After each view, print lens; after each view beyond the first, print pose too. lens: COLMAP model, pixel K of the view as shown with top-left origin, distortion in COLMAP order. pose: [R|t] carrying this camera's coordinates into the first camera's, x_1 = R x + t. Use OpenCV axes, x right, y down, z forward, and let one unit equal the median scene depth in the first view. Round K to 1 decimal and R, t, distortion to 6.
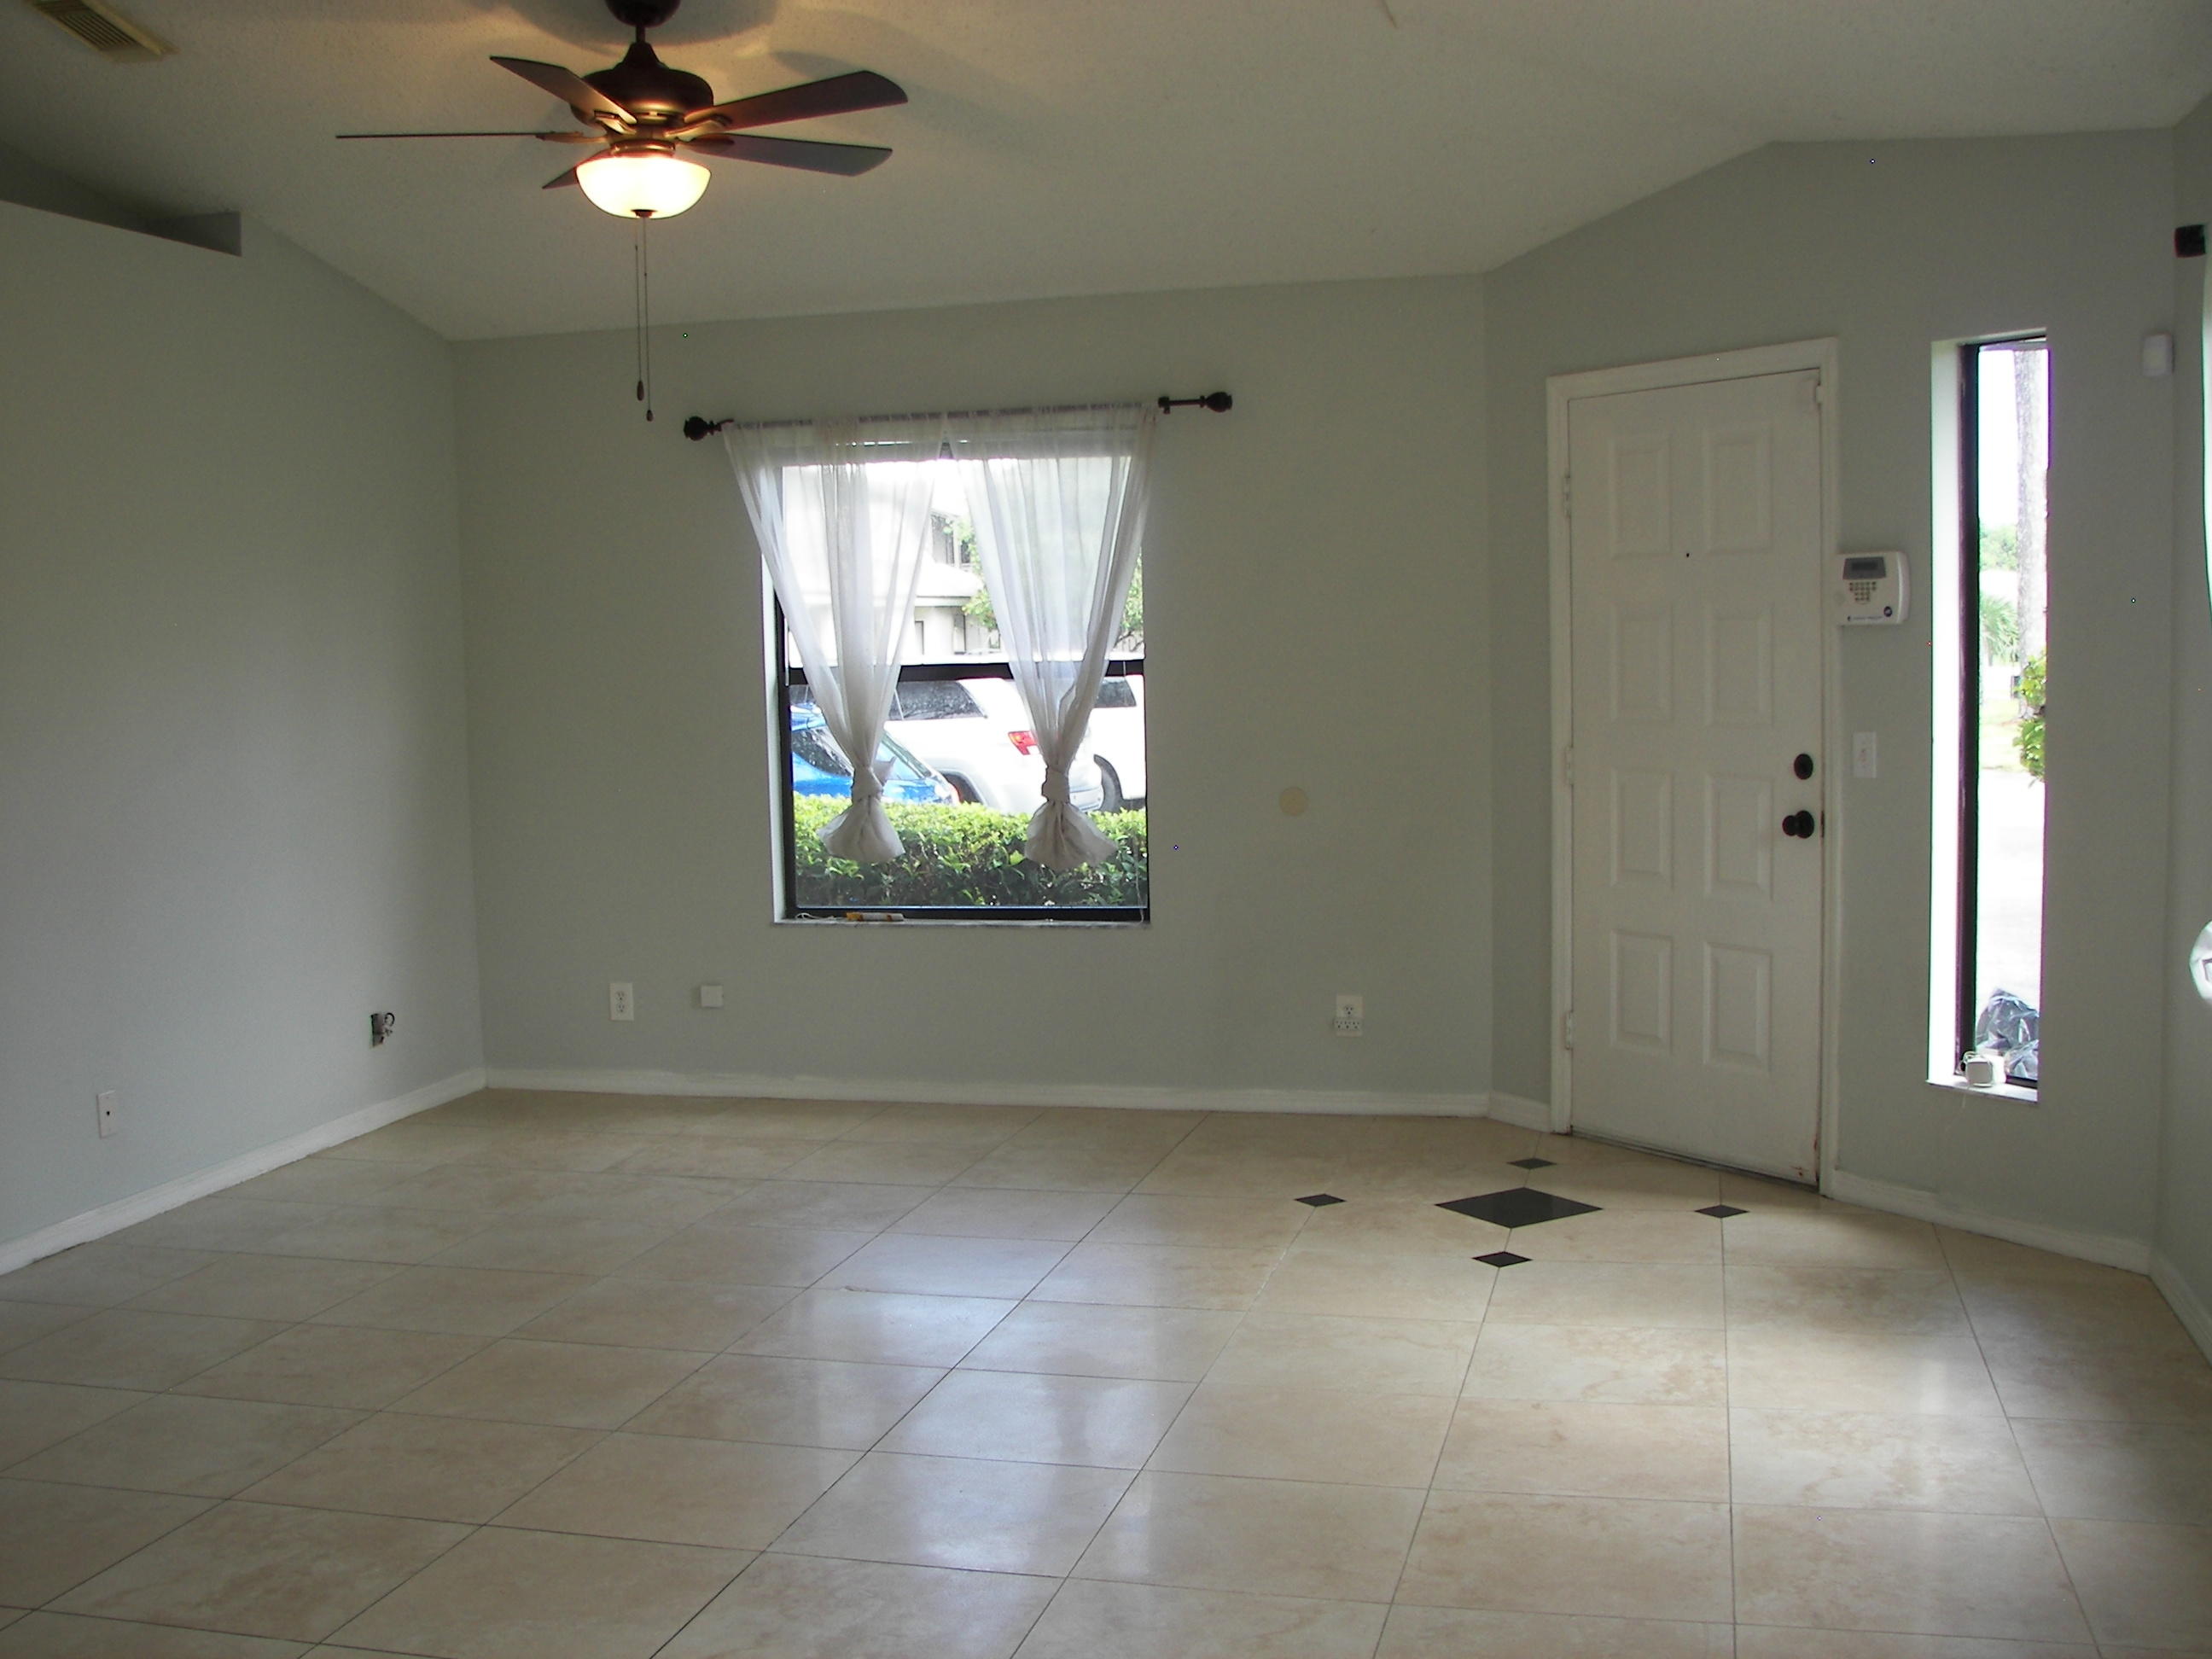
lens RADIAL K [[2512.3, 0, 1106.0], [0, 2512.3, 829.5], [0, 0, 1]] dist [-0.224526, 0.394737]
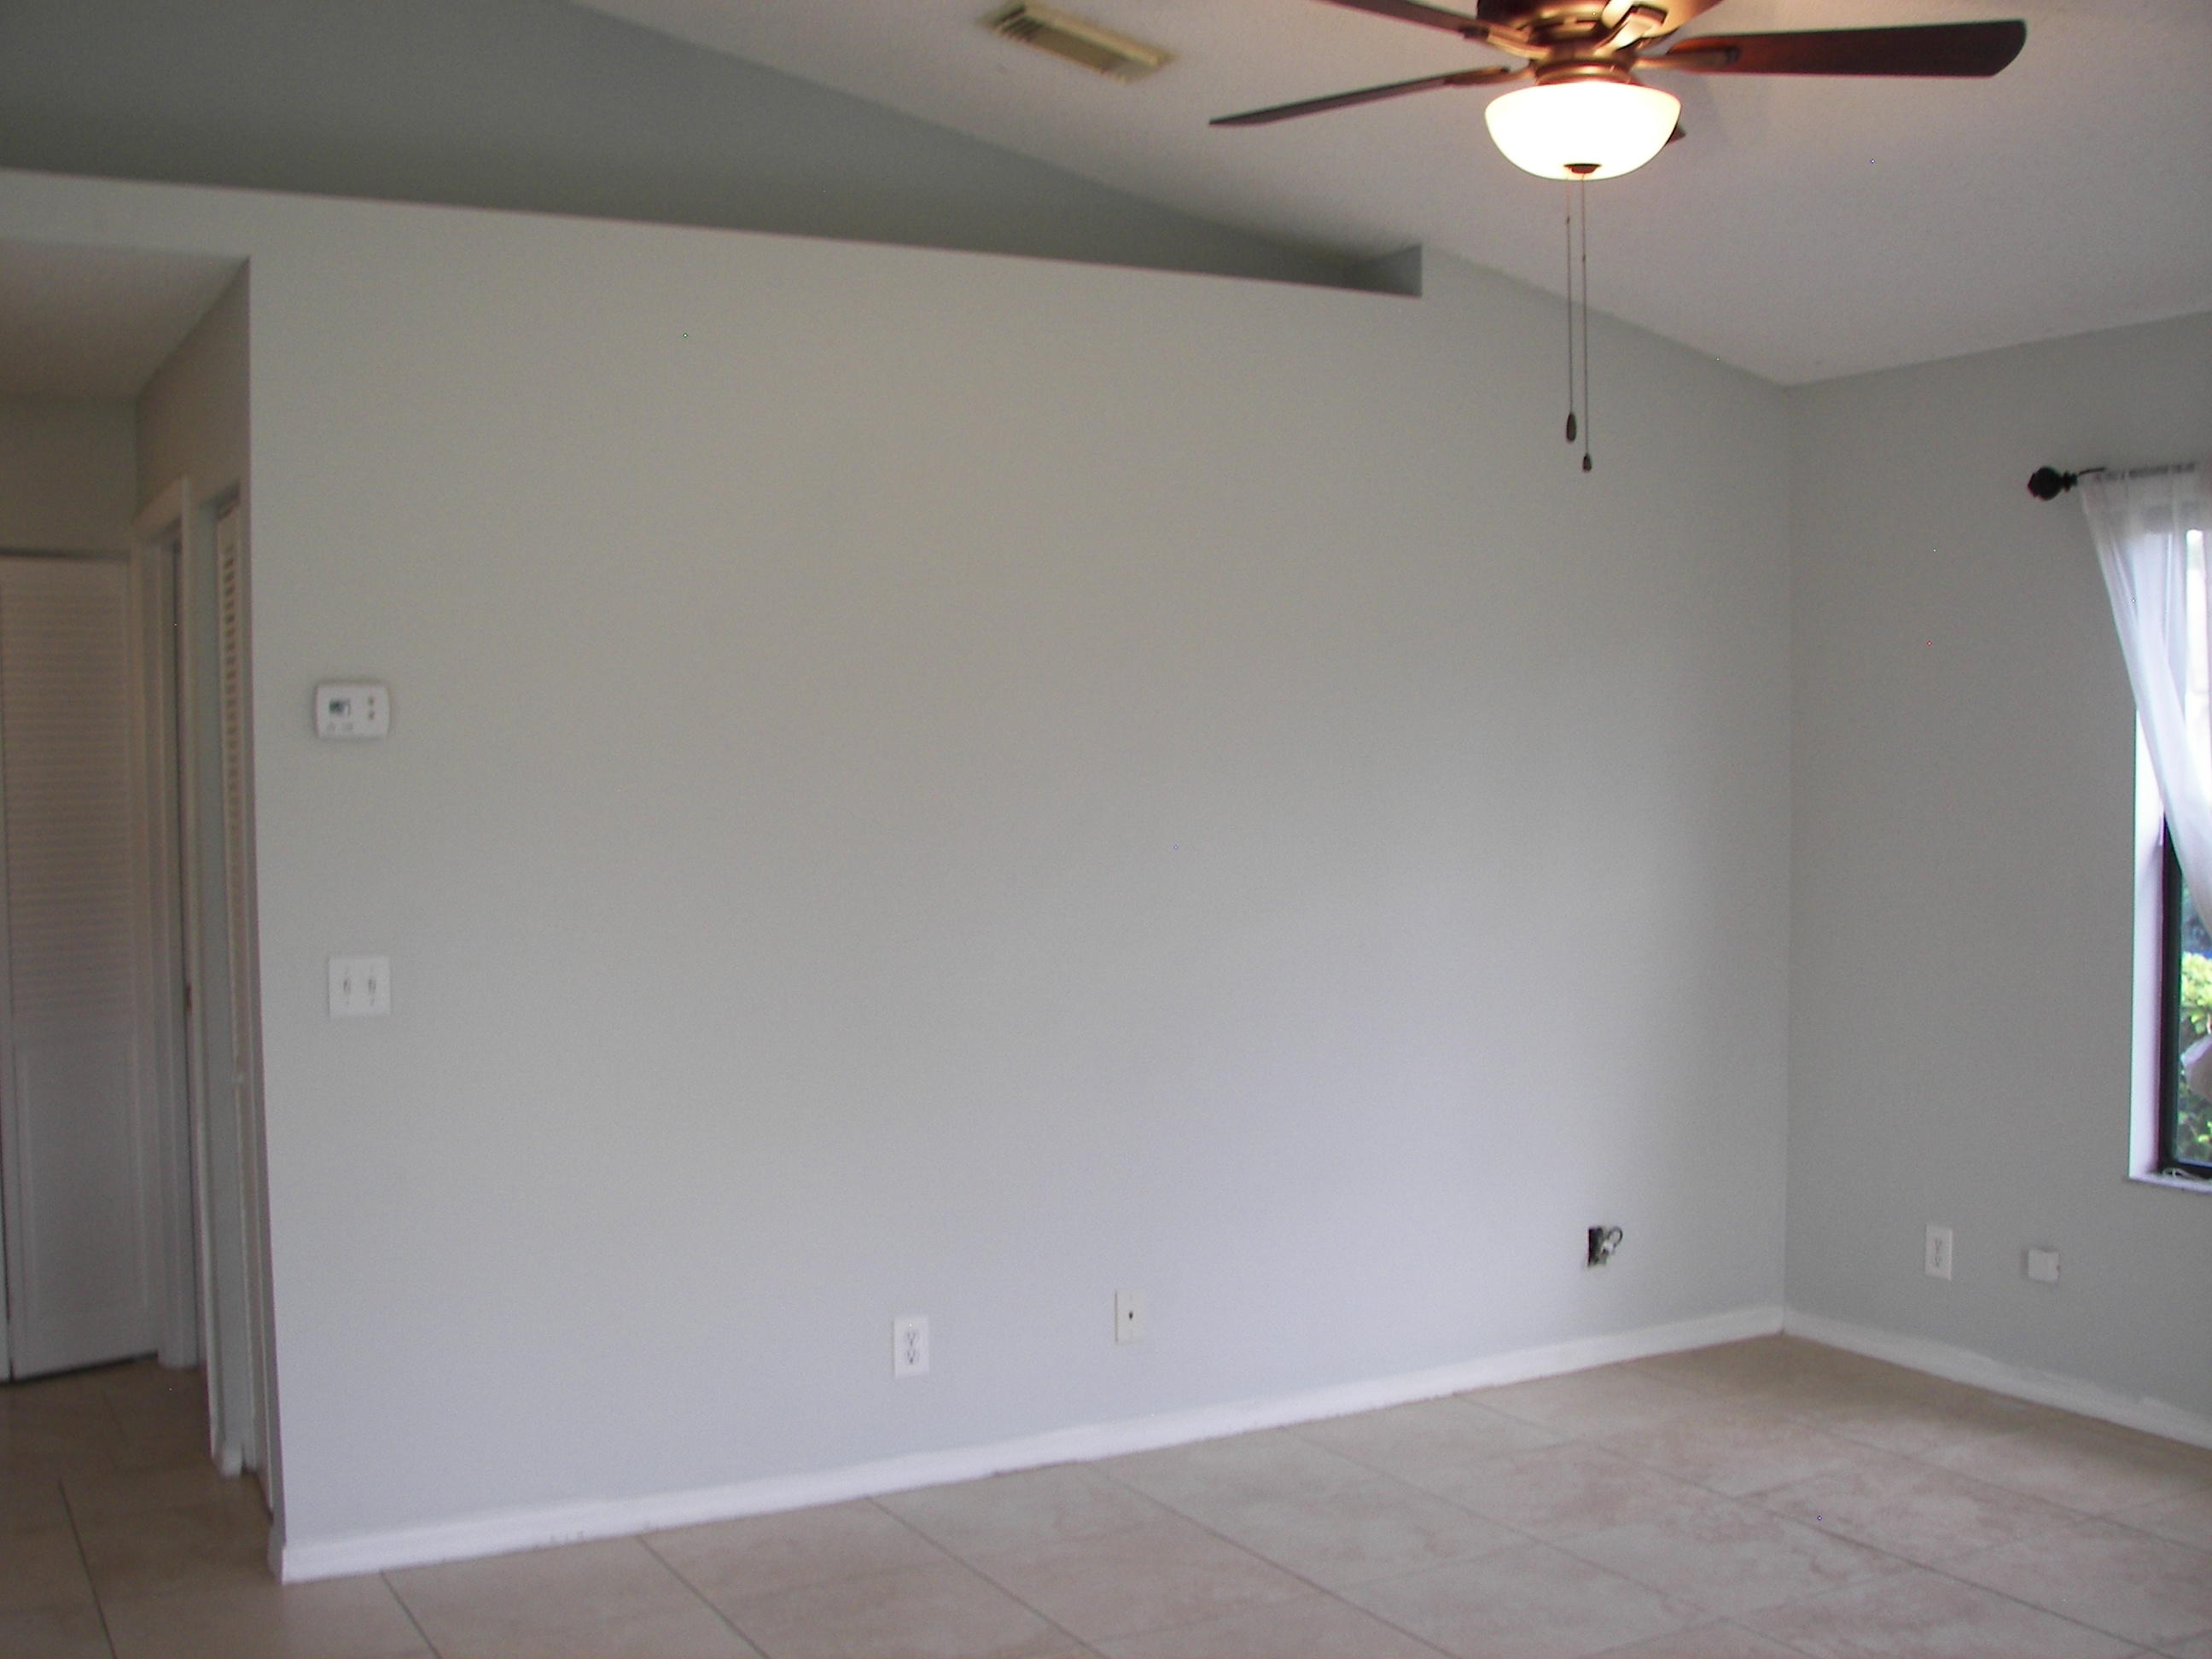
lens RADIAL K [[2438.7, 0, 1106.0], [0, 2438.7, 829.5], [0, 0, 1]] dist [-0.176856, 0.242369]
pose [[0.684669, 0.041984, -0.727644, 0.157546], [-0.065972, 0.997811, -0.004503, -0.039696], [0.725863, 0.051087, 0.685940, 0.331102]]
